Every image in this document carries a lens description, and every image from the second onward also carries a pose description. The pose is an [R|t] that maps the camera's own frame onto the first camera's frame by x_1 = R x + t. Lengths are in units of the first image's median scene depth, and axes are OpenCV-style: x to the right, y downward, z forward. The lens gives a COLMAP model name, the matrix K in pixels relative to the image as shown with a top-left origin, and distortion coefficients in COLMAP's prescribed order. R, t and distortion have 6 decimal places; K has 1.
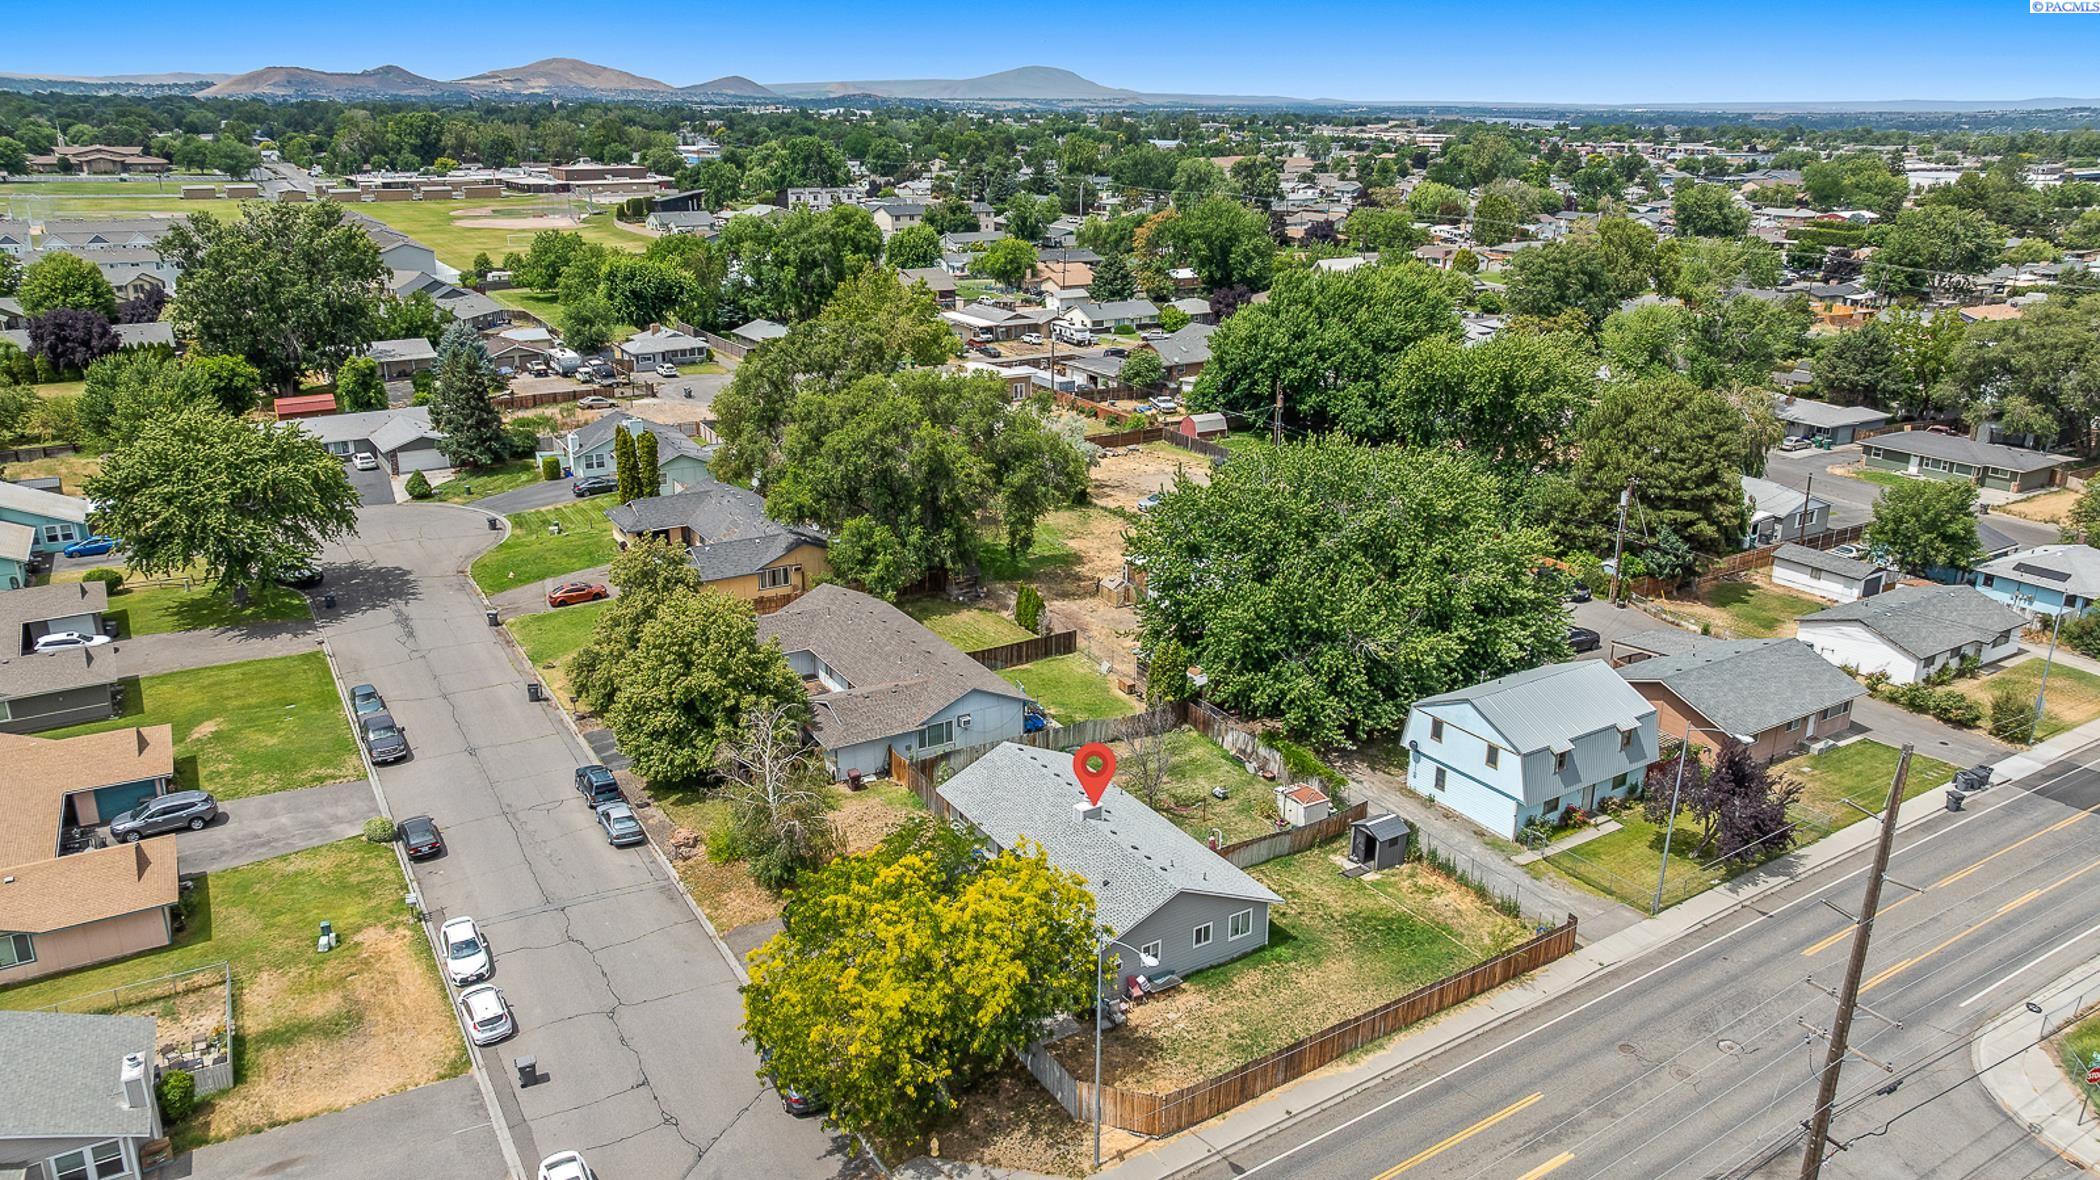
lens RADIAL K [[1457.1, 0, 1057.2], [0, 1457.1, 632.4], [0, 0, 1]] dist [-0.017438, 0.008534]
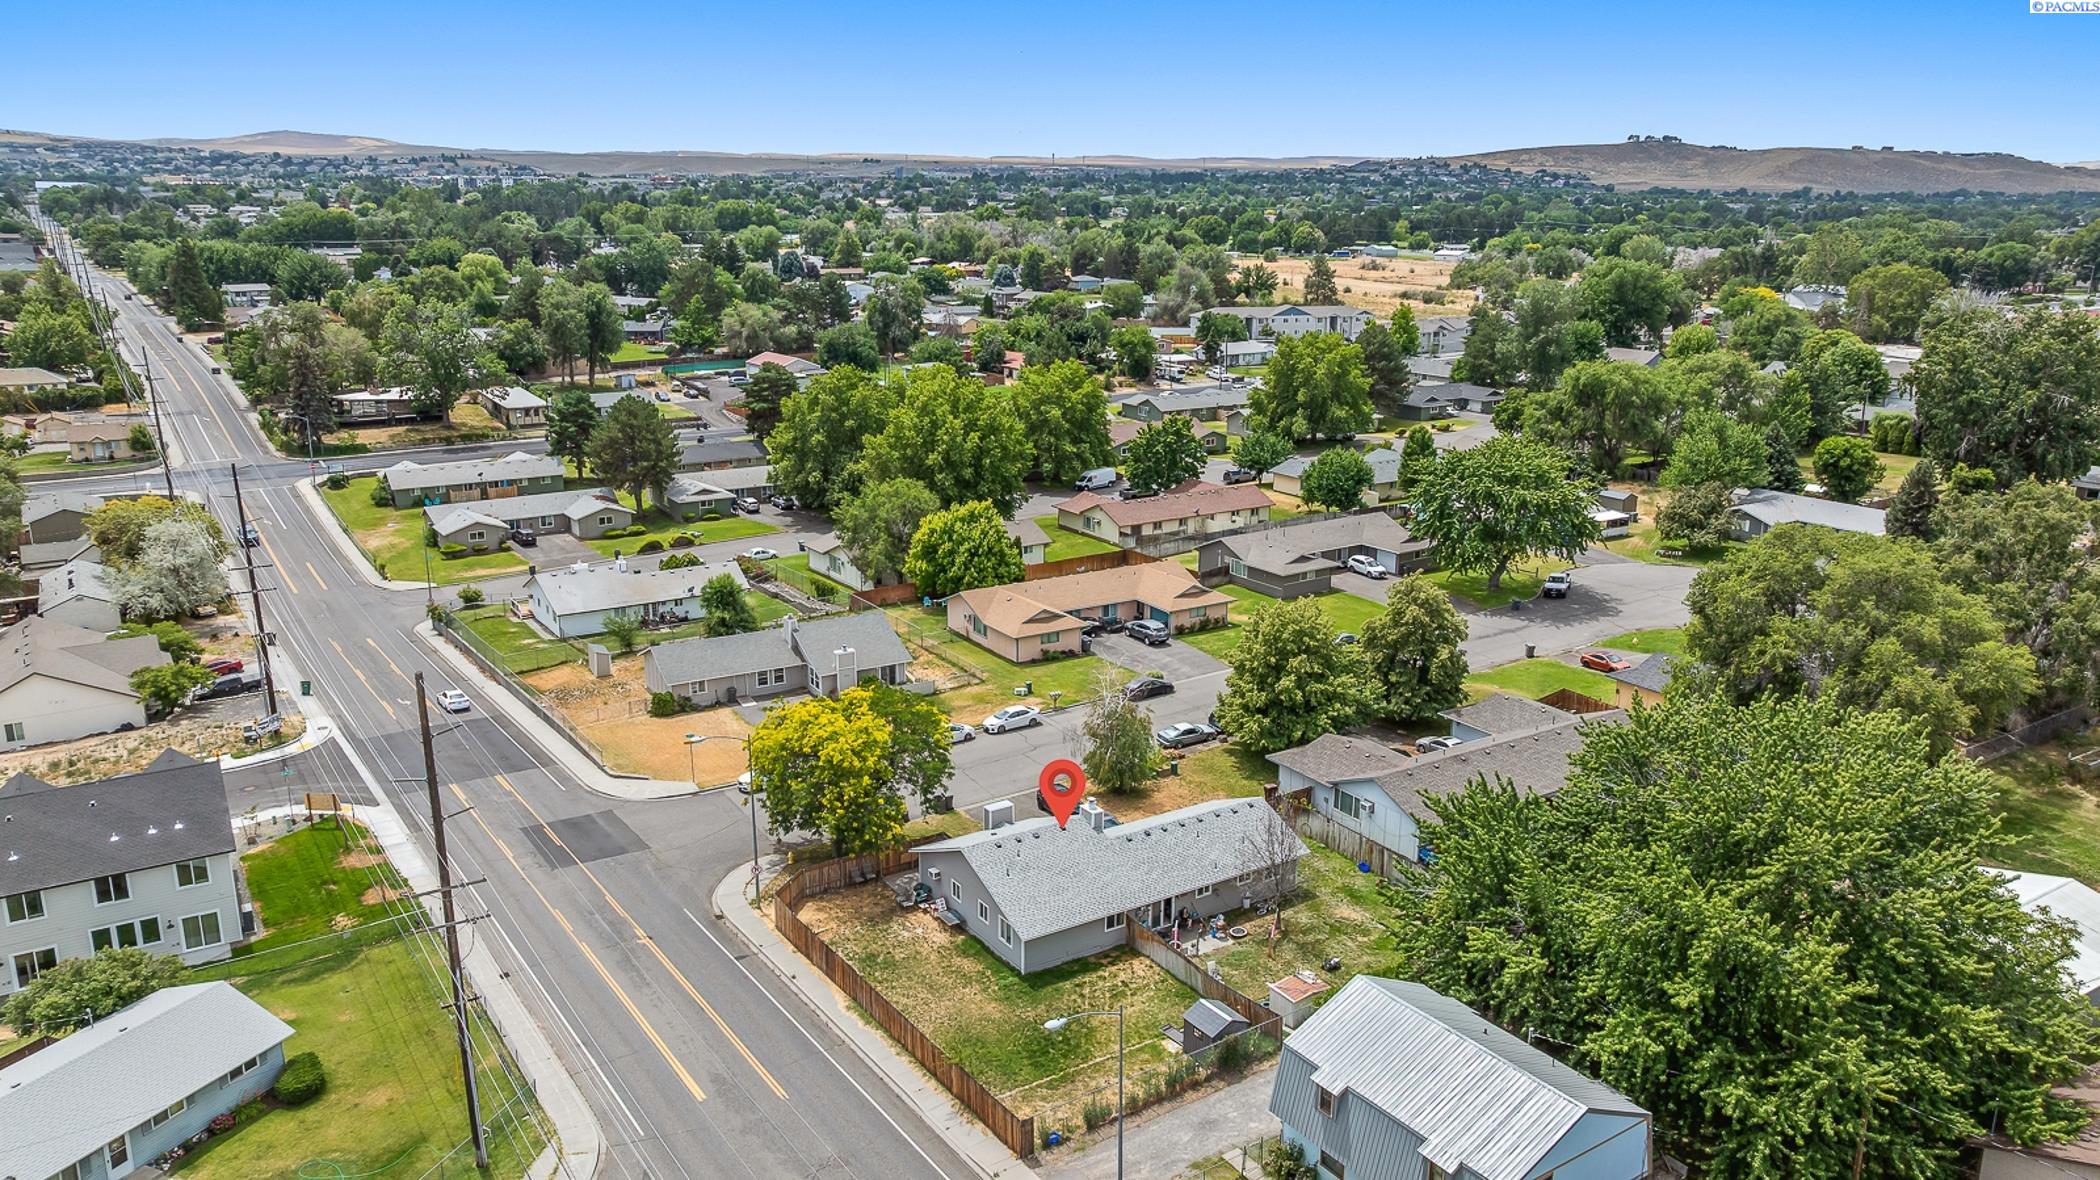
lens RADIAL K [[1487.4, 0, 1050.0], [0, 1487.4, 590.0], [0, 0, 1]] dist [0.002362, 0.003379]
pose [[0.028295, 0.253750, -0.966856, 0.902112], [-0.349585, 0.908676, 0.228250, -0.236629], [0.936477, 0.331540, 0.114418, 0.643611]]
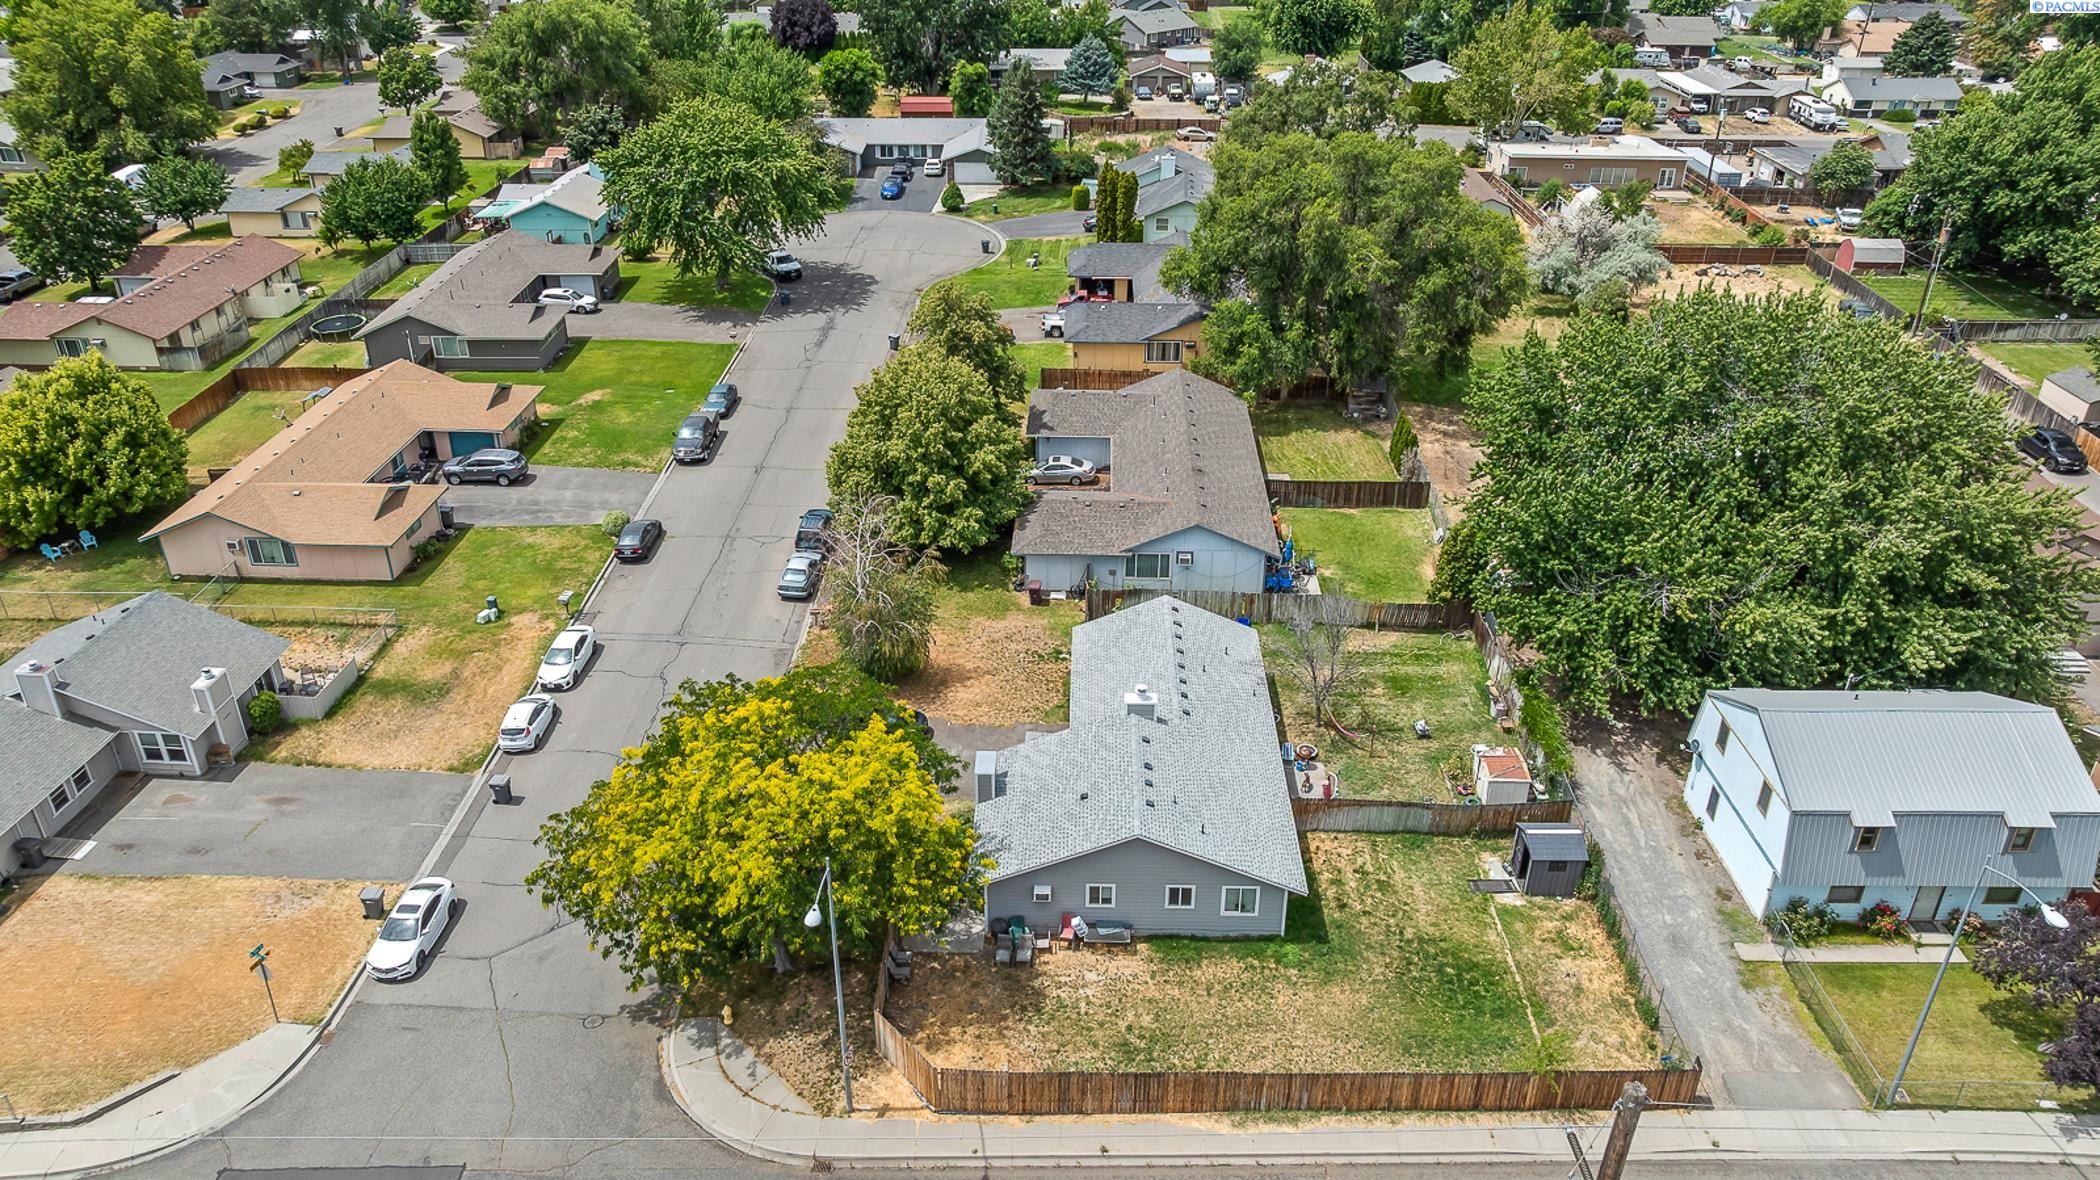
lens RADIAL K [[1457.1, 0, 1057.2], [0, 1457.1, 632.4], [0, 0, 1]] dist [-0.017438, 0.008534]
pose [[0.842846, 0.268011, -0.466670, 0.290785], [-0.186871, 0.958964, 0.213233, -0.067388], [0.504668, -0.092515, 0.858342, 0.231035]]
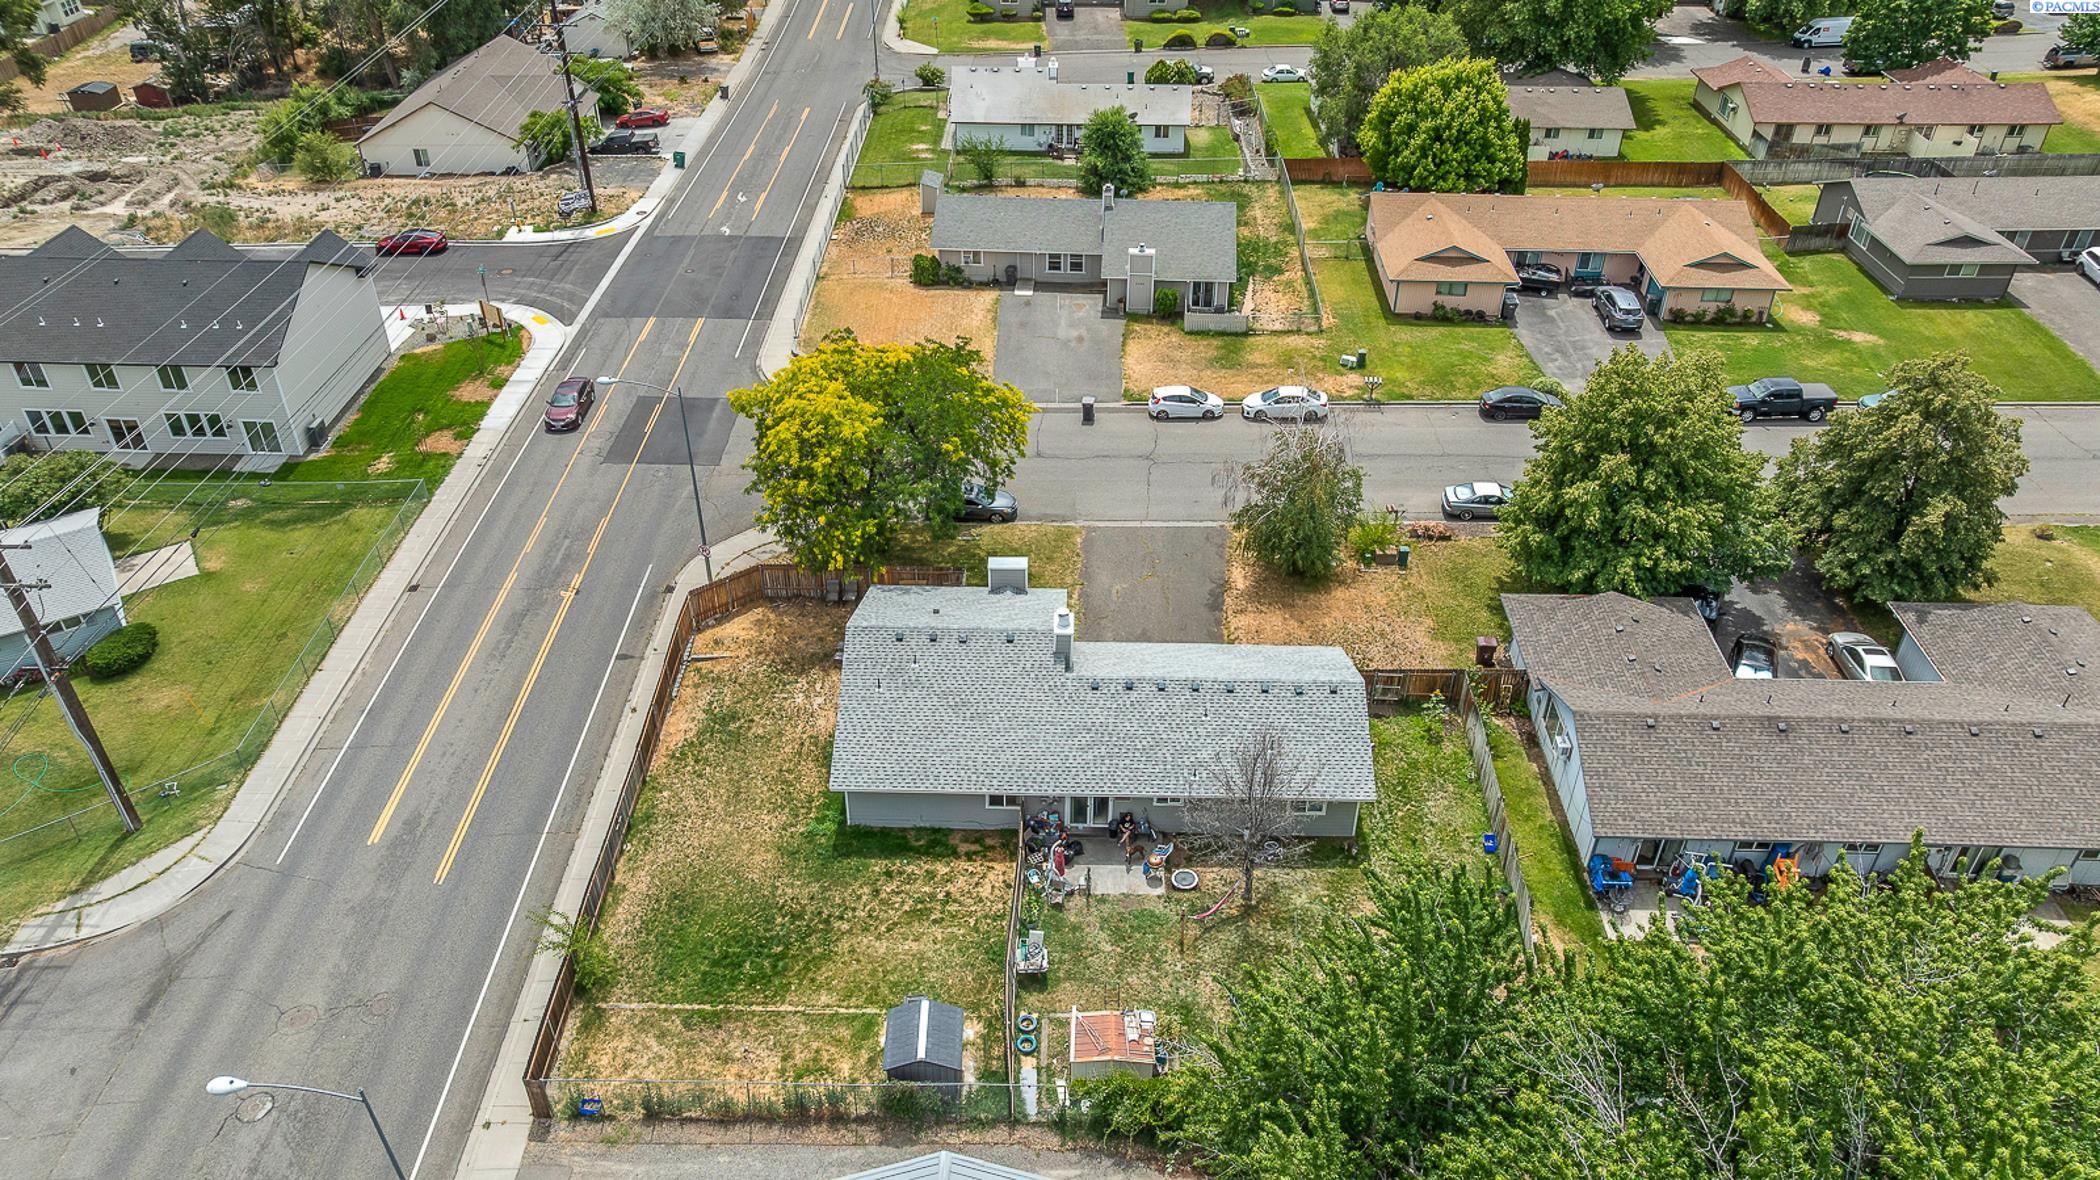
lens RADIAL K [[1457.1, 0, 1057.2], [0, 1457.1, 632.4], [0, 0, 1]] dist [-0.017438, 0.008534]
pose [[-0.535567, 0.504674, -0.677106, 0.443775], [-0.299419, 0.636223, 0.711033, -0.342371], [0.789630, 0.583545, -0.189631, 0.941851]]
